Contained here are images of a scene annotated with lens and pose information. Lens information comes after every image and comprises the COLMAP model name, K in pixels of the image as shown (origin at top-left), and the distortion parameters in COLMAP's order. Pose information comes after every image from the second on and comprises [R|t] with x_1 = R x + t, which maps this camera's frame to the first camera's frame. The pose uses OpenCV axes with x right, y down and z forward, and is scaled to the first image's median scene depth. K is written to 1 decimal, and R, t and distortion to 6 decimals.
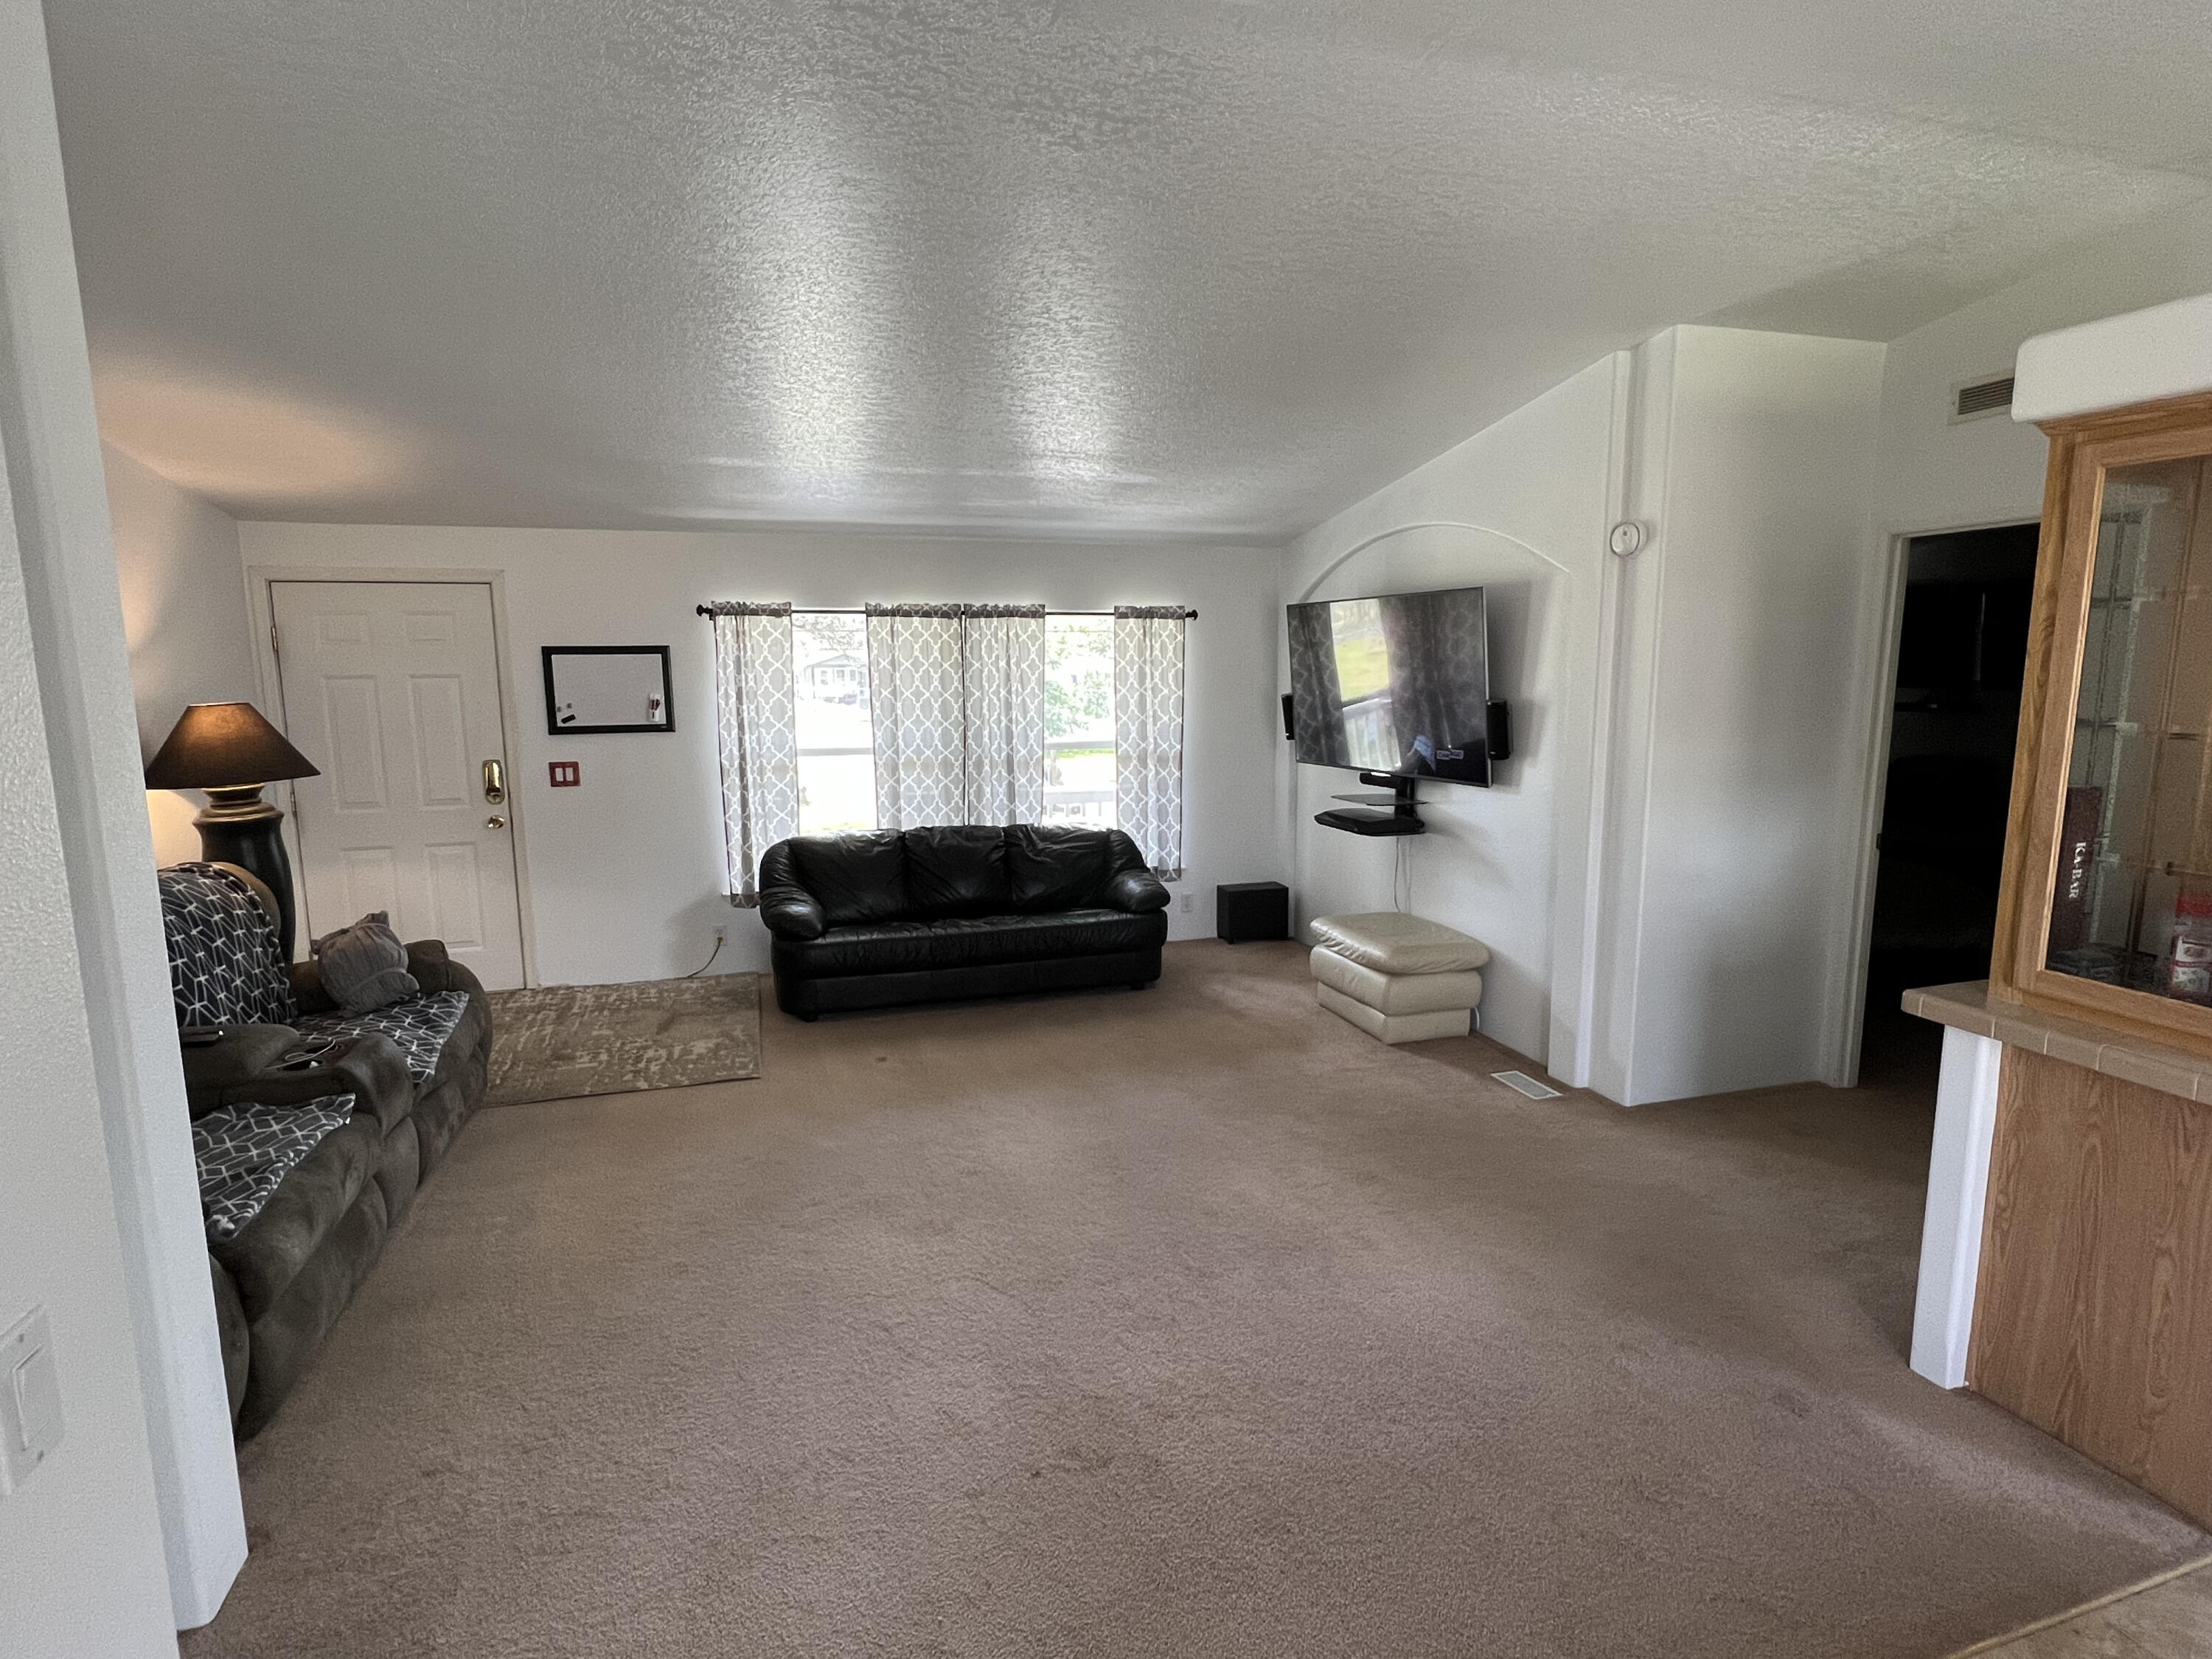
lens RADIAL K [[1121.1, 0, 1098.0], [0, 1121.1, 826.3], [0, 0, 1]] dist [-0.000277, 0.002155]
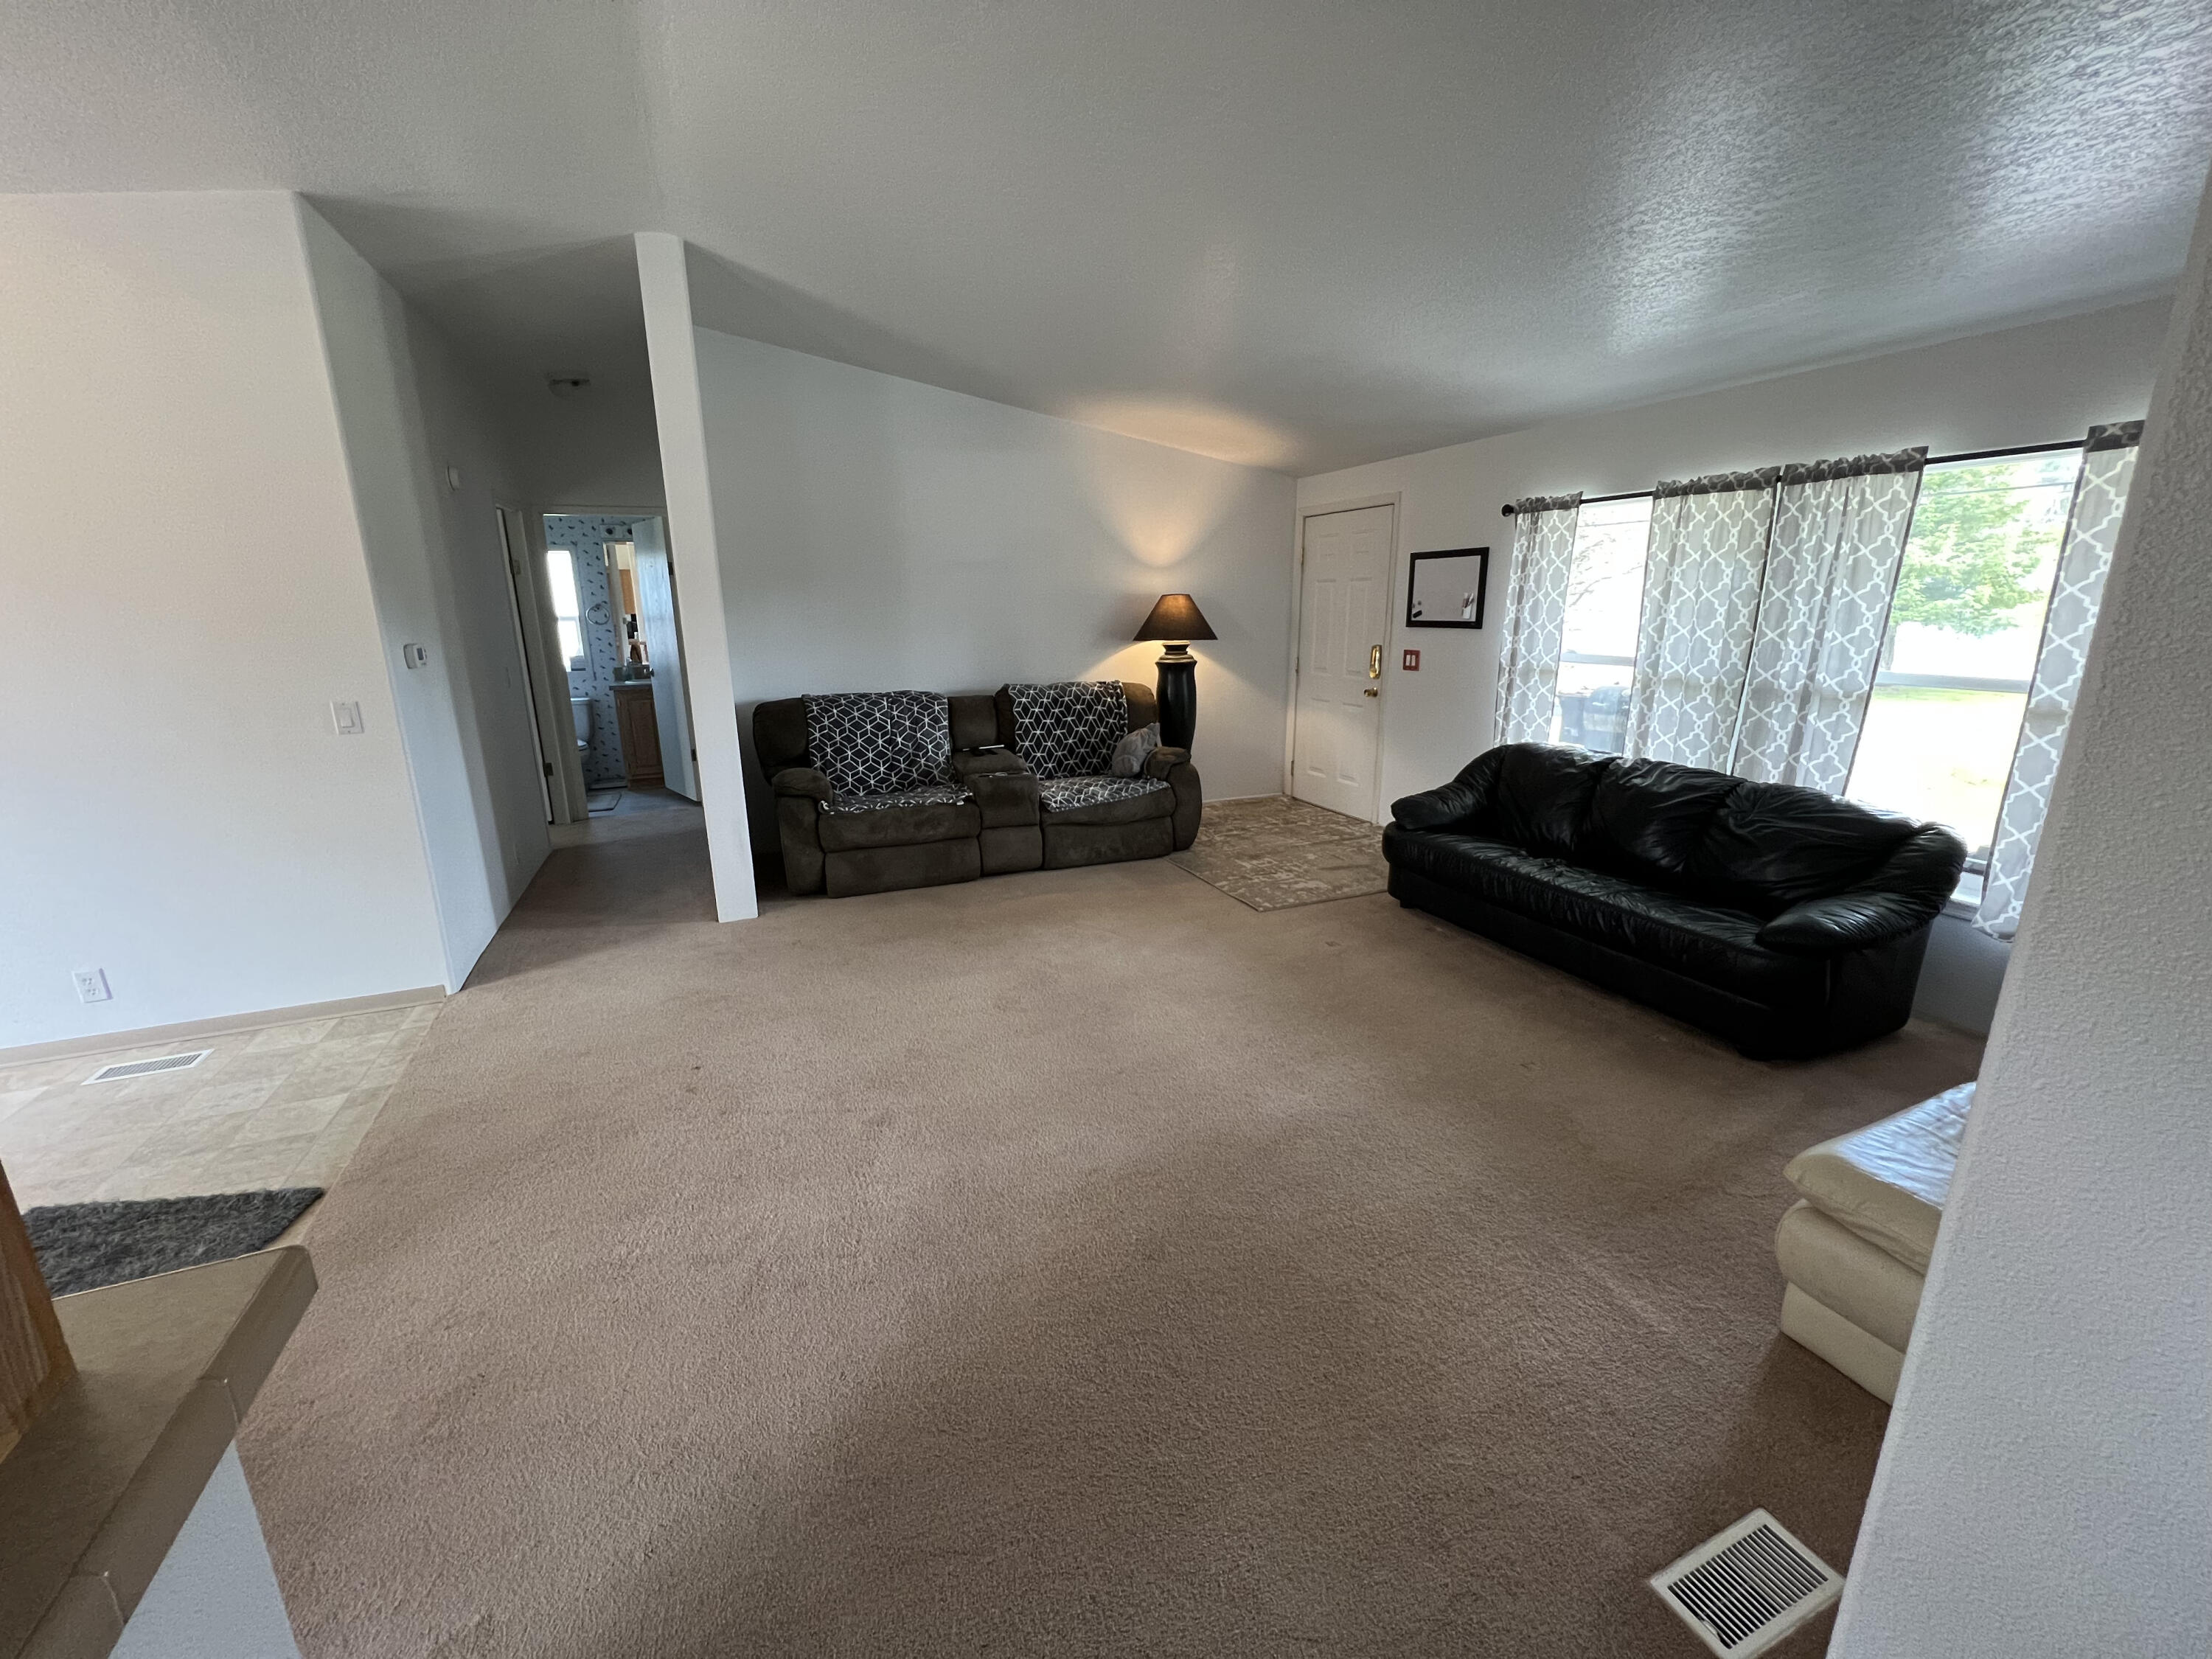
lens RADIAL K [[882.6, 0, 1108.6], [0, 882.6, 820.0], [0, 0, 1]] dist [-0.003043, -0.000655]
pose [[0.117270, 0.243115, -0.962883, 0.446010], [-0.140508, 0.963881, 0.226255, -0.048821], [0.983110, 0.108760, 0.147194, 0.541423]]
